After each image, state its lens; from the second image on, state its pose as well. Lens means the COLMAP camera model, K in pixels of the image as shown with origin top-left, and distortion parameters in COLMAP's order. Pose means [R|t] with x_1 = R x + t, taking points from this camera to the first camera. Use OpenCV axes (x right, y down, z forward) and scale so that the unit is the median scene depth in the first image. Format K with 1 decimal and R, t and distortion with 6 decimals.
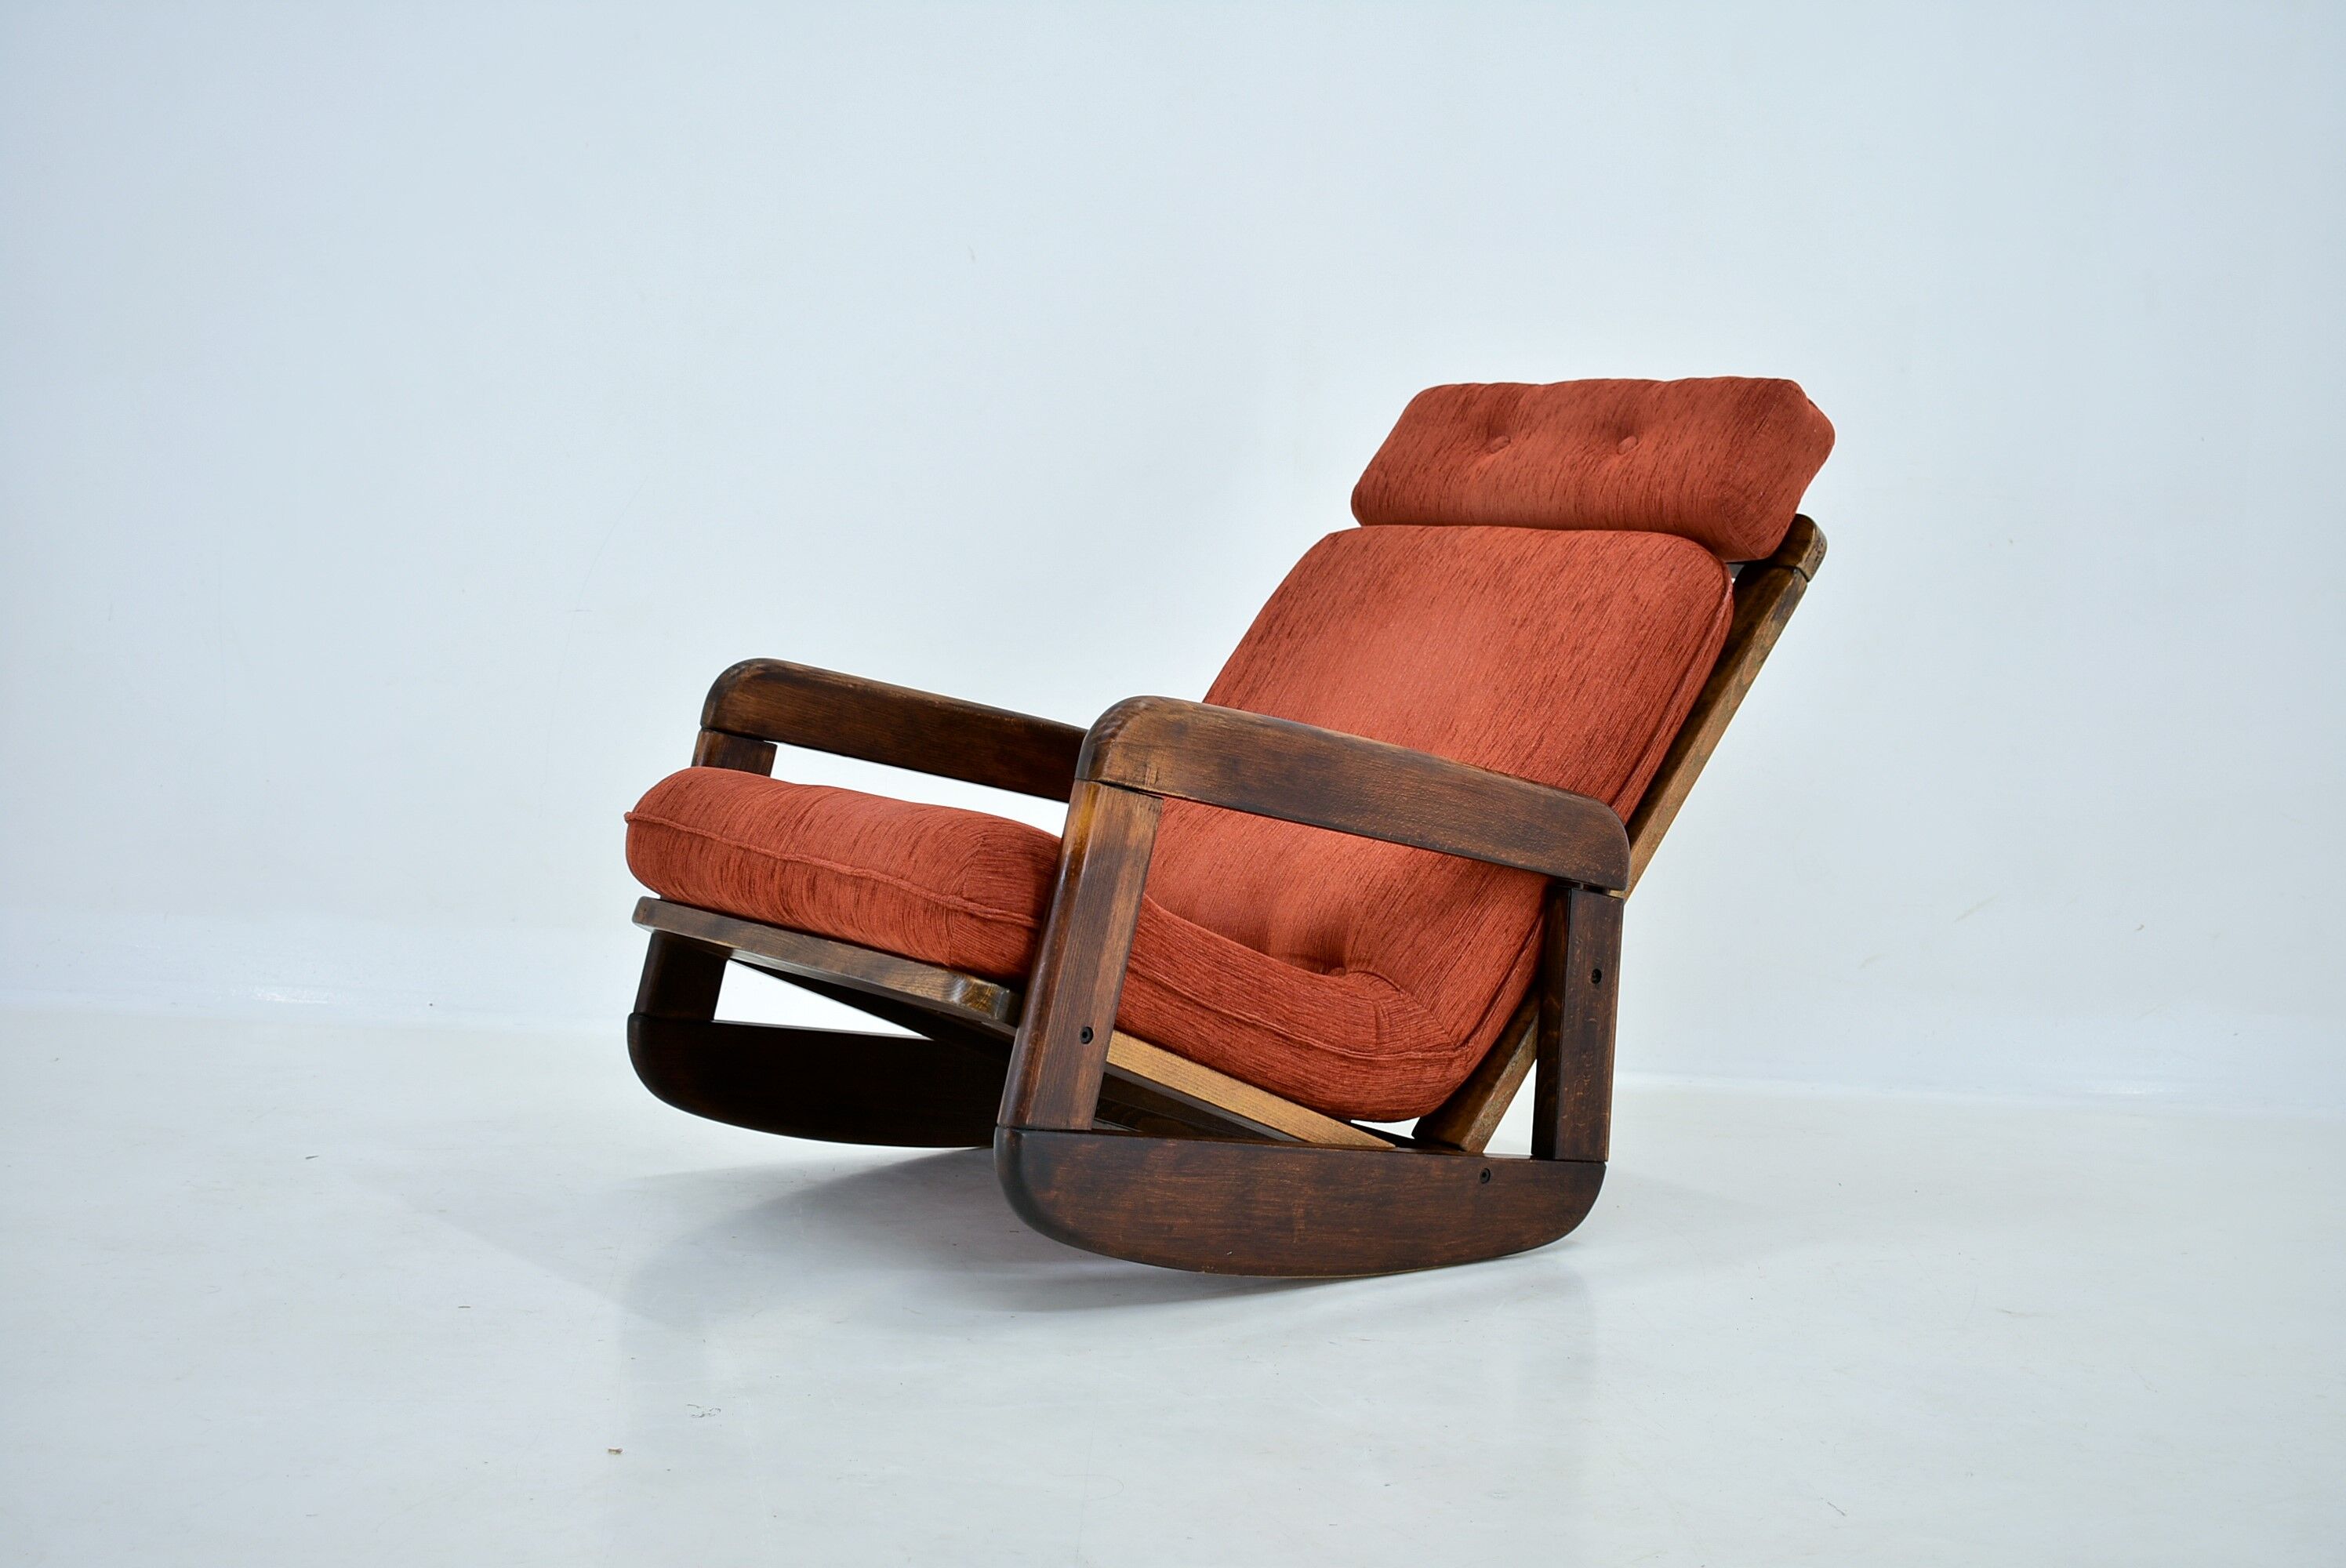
lens RADIAL K [[2965.8, 0, 1173.0], [0, 2965.8, 784.0], [0, 0, 1]] dist [-0.012145, -0.001598]
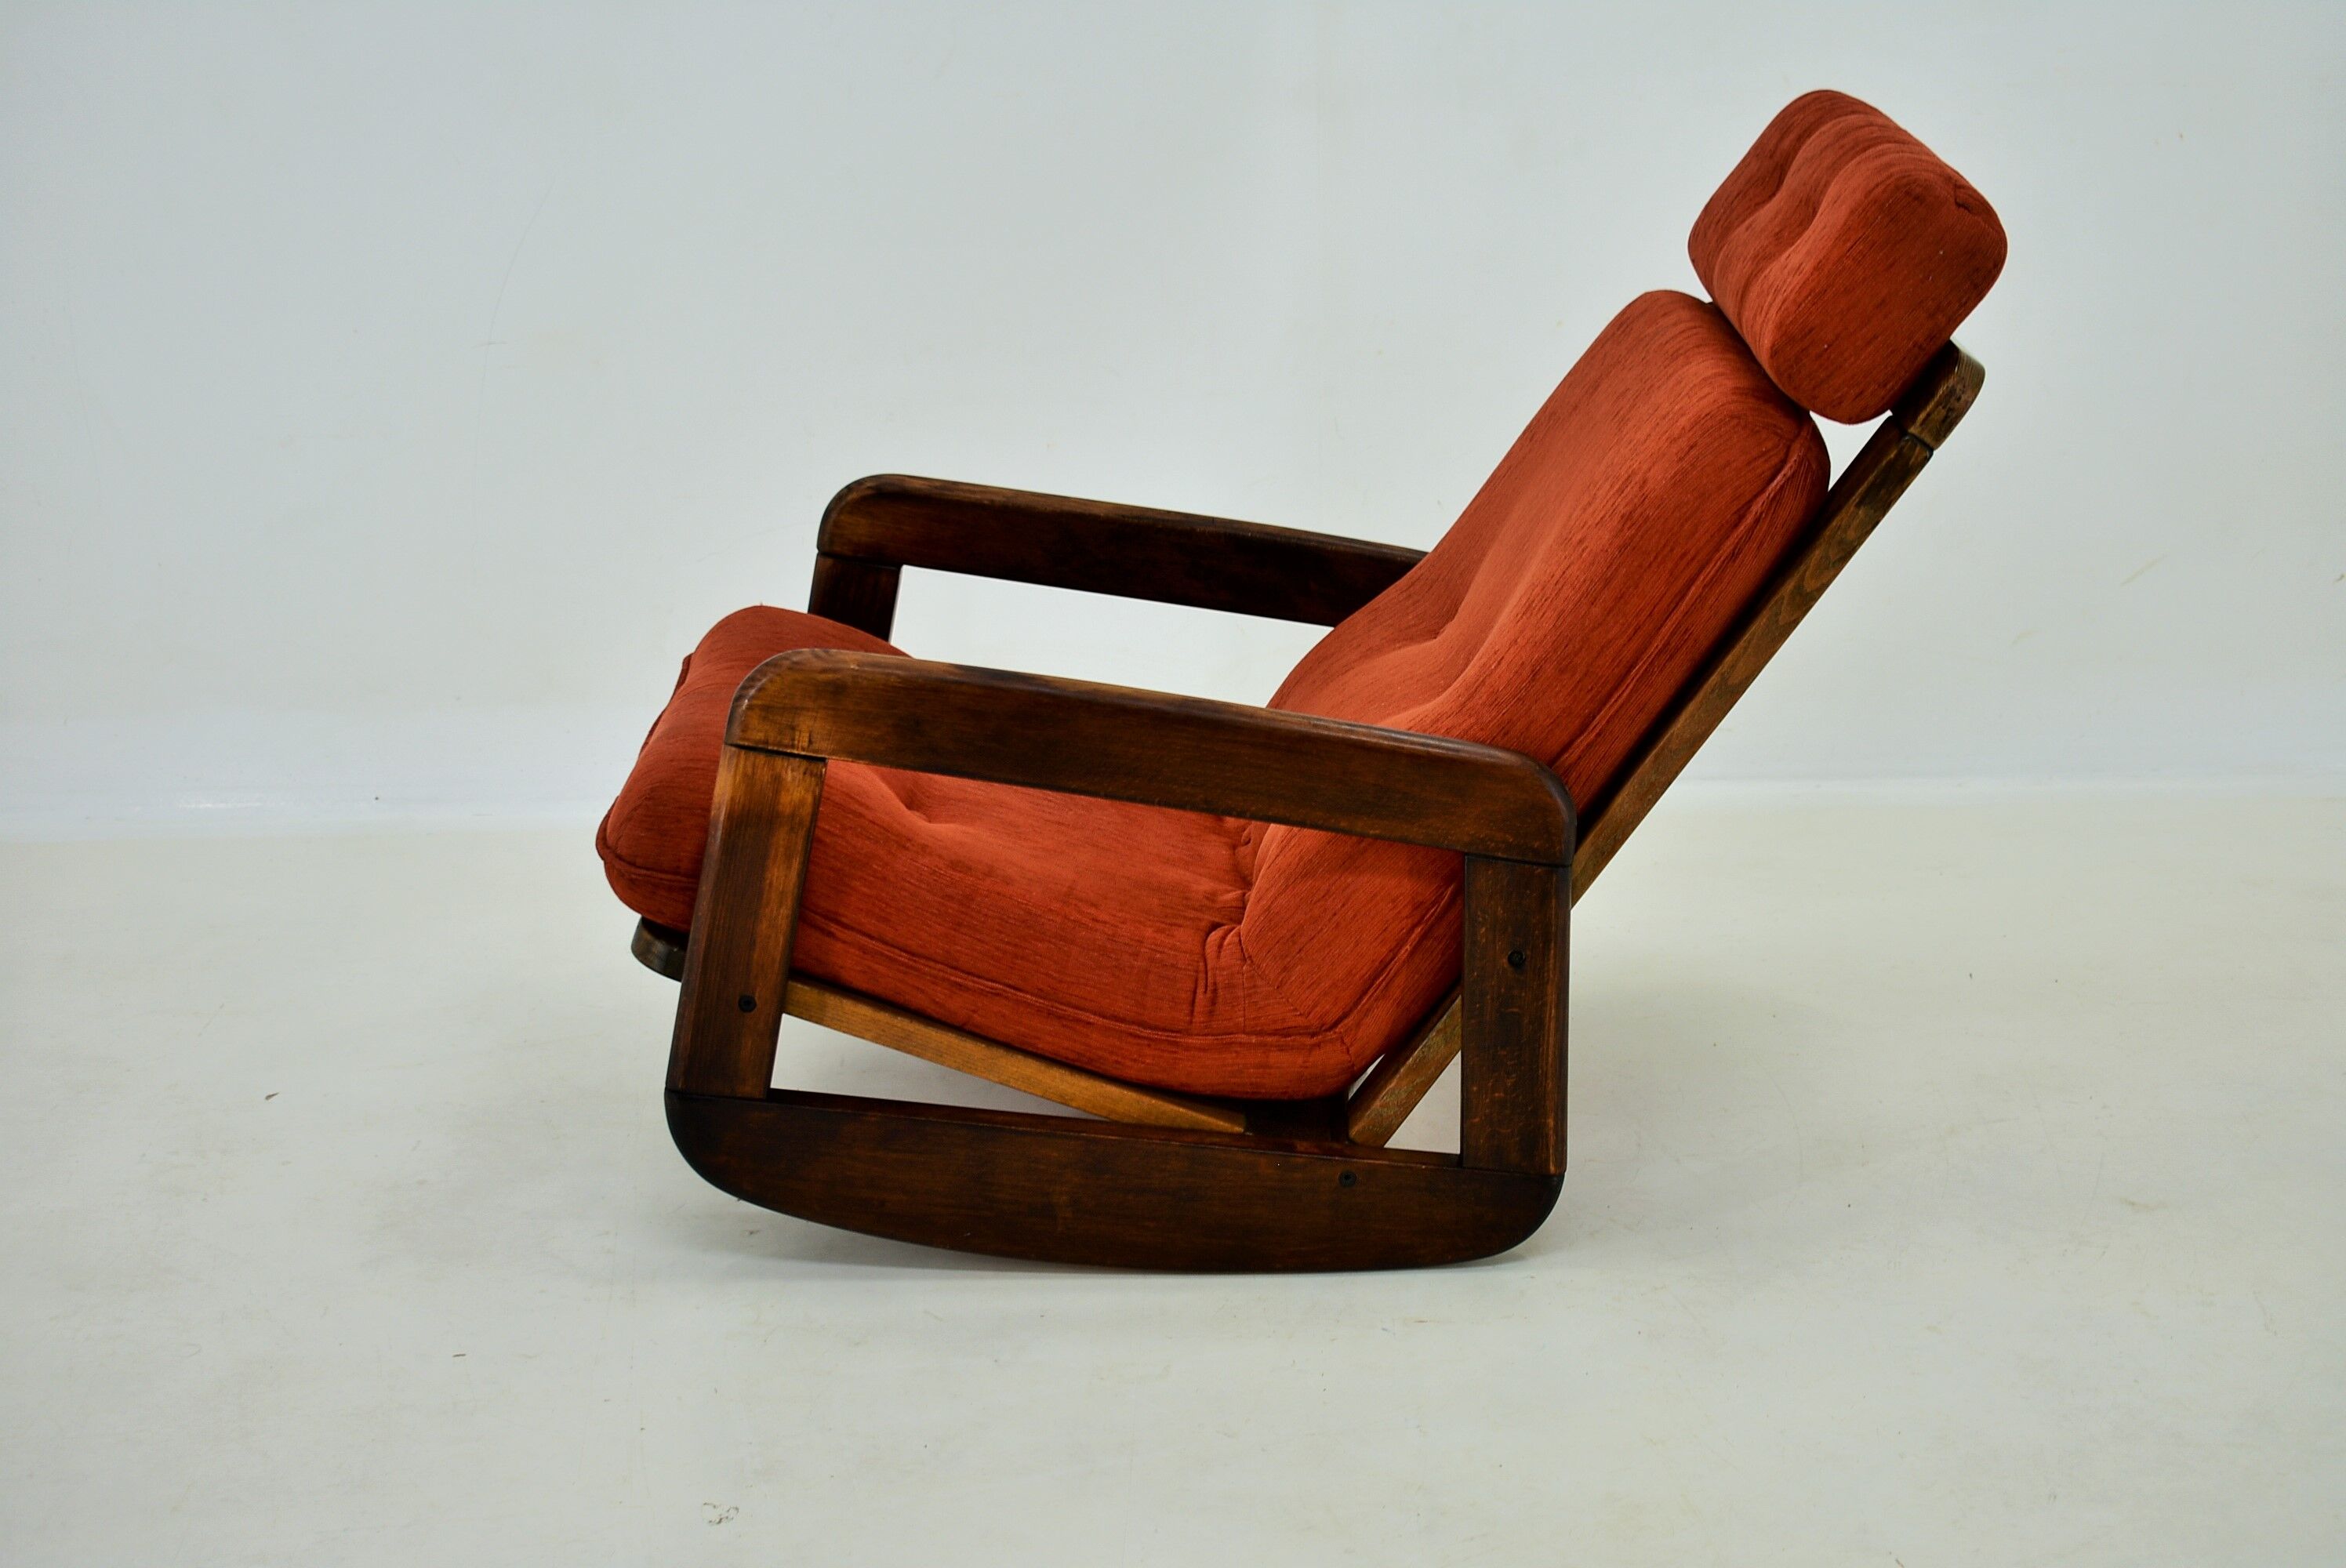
lens RADIAL K [[3665.8, 0, 1173.0], [0, 3665.8, 784.0], [0, 0, 1]] dist [-0.005055, -0.060544]
pose [[0.769930, 0.117900, -0.627142, 0.757165], [0.024415, 0.976622, 0.213574, -0.217998], [0.637661, -0.179748, 0.749052, 0.207477]]
